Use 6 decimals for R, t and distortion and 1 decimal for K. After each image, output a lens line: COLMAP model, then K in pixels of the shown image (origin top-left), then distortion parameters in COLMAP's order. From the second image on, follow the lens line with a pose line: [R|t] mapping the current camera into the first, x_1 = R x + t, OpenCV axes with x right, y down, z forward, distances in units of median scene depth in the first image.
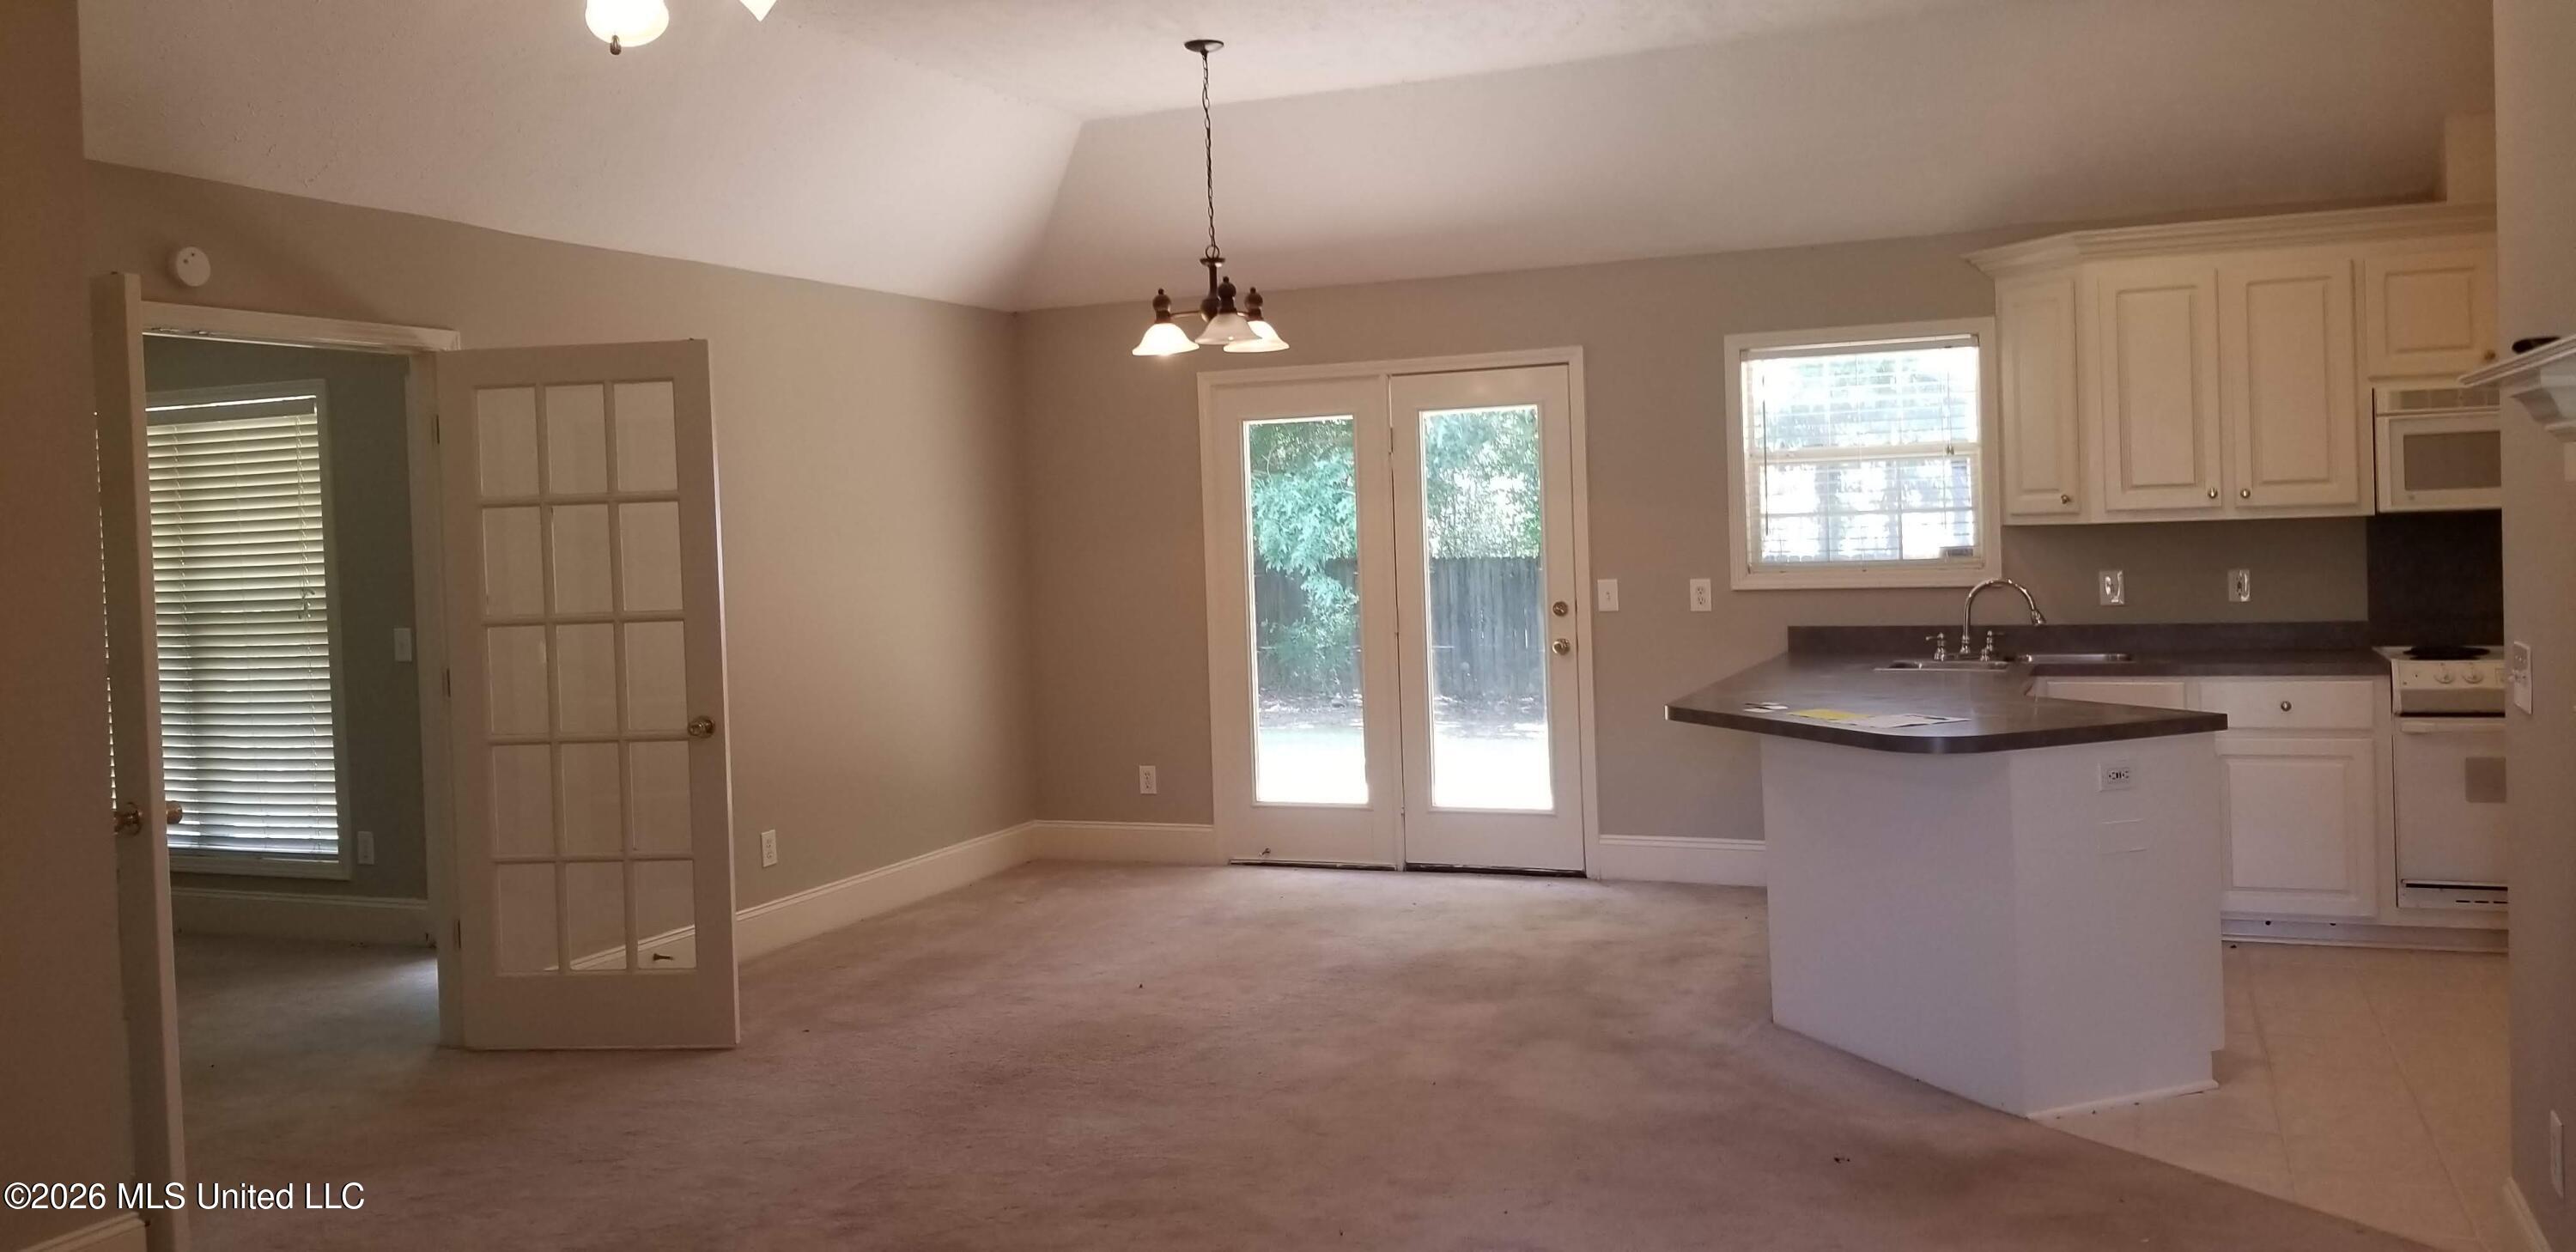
lens RADIAL K [[2003.3, 0, 1303.4], [0, 2003.3, 541.8], [0, 0, 1]] dist [0.075169, -0.126284]
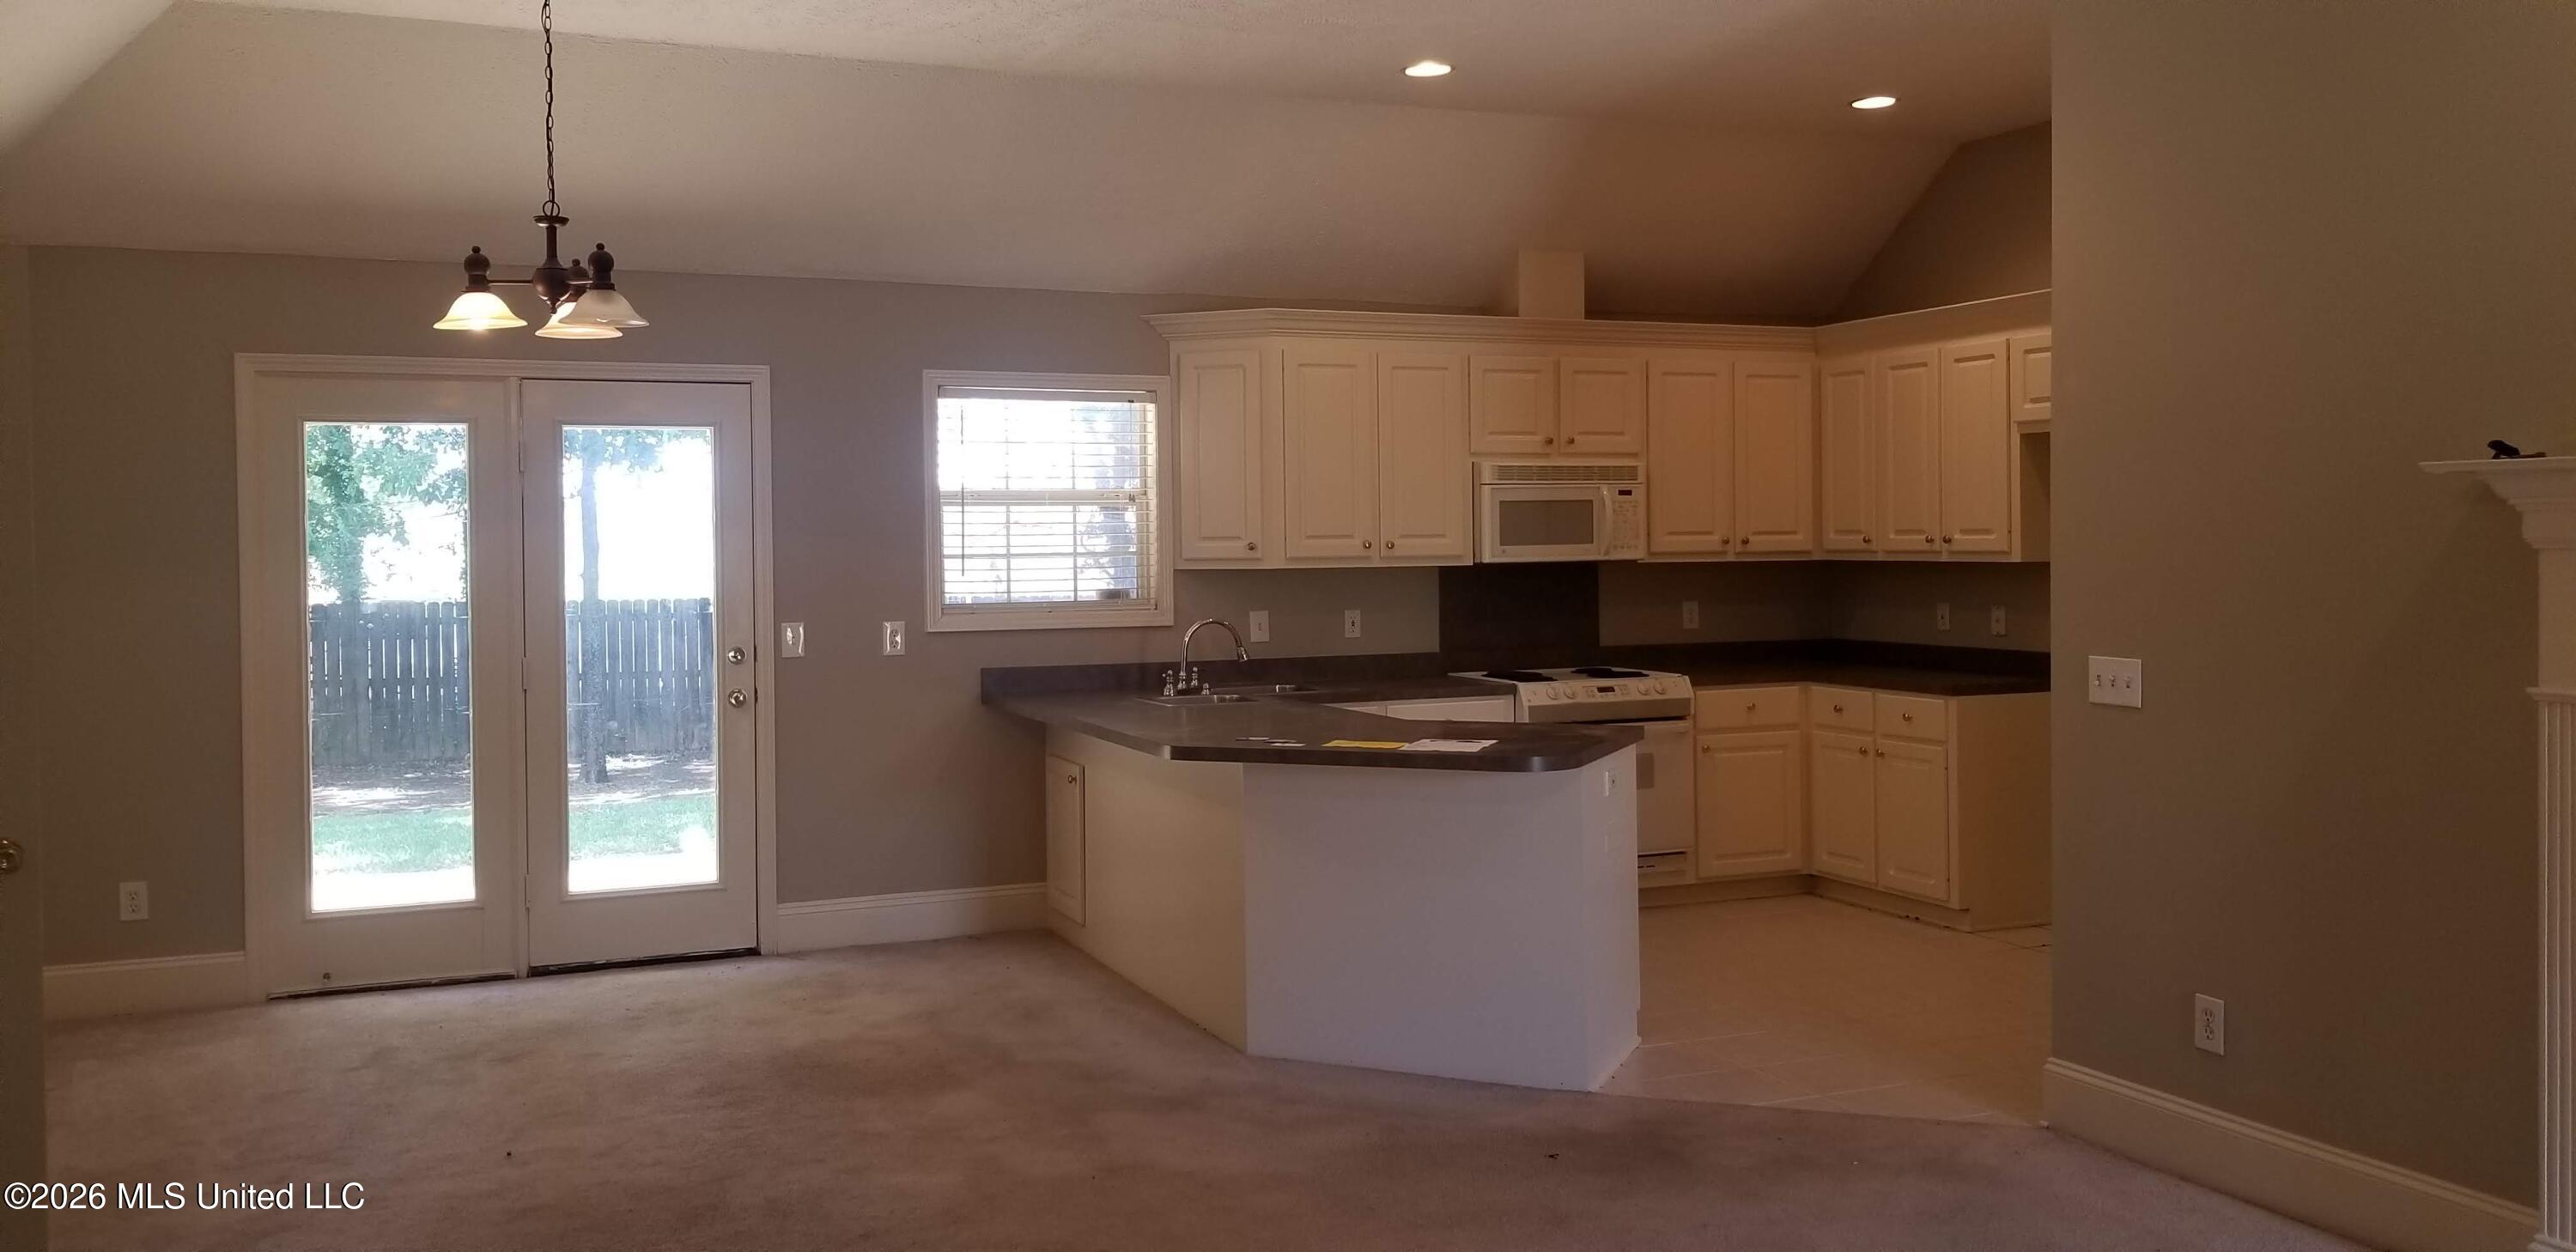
lens RADIAL K [[2003.3, 0, 1252.6], [0, 2003.3, 515.0], [0, 0, 1]] dist [0.075169, -0.126284]
pose [[0.697554, 0.035794, 0.715637, -0.395093], [-0.005863, 0.999003, -0.044252, 0.010097], [-0.716508, 0.026672, 0.697069, 0.227108]]
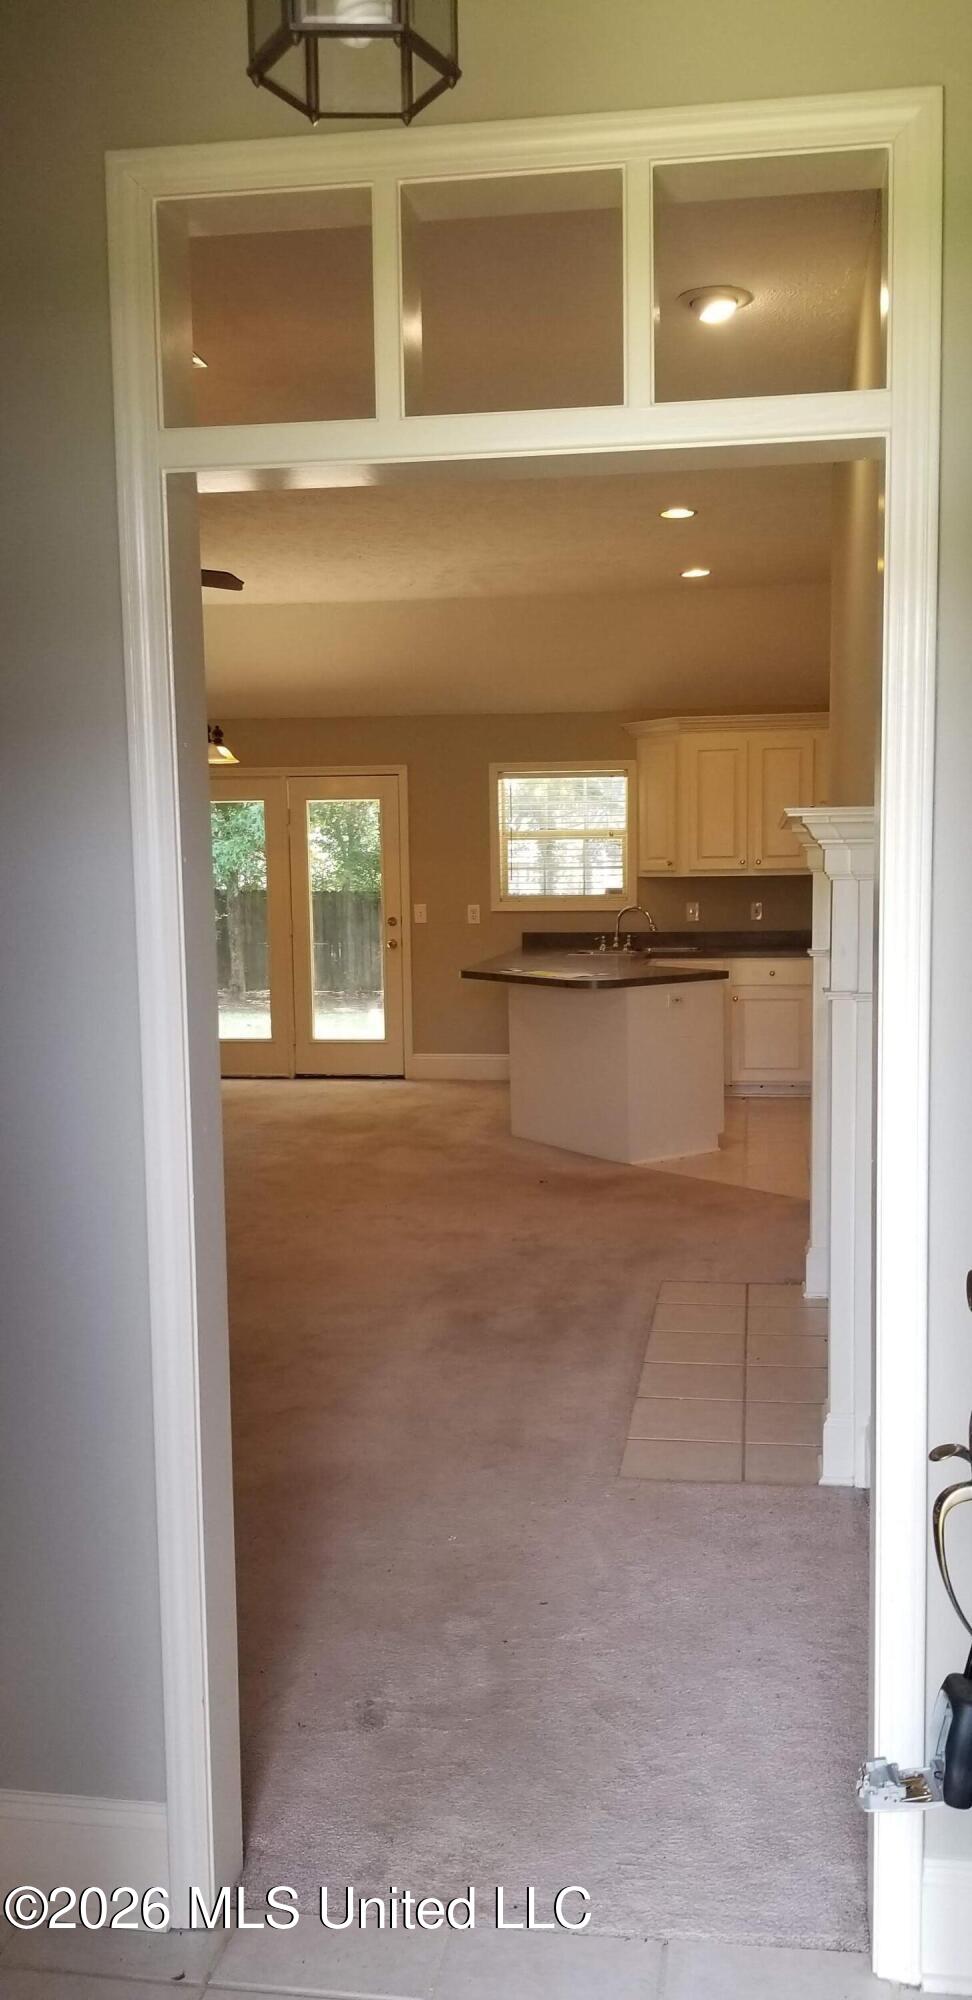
lens RADIAL K [[1555.3, 0, 546.5], [0, 1555.3, 970.1], [0, 0, 1]] dist [0.075169, -0.126284]
pose [[0.967879, 0.003999, 0.251386, -0.083225], [-0.018083, 0.998391, 0.053739, 0.001762], [-0.250767, -0.056558, 0.966394, -0.332859]]
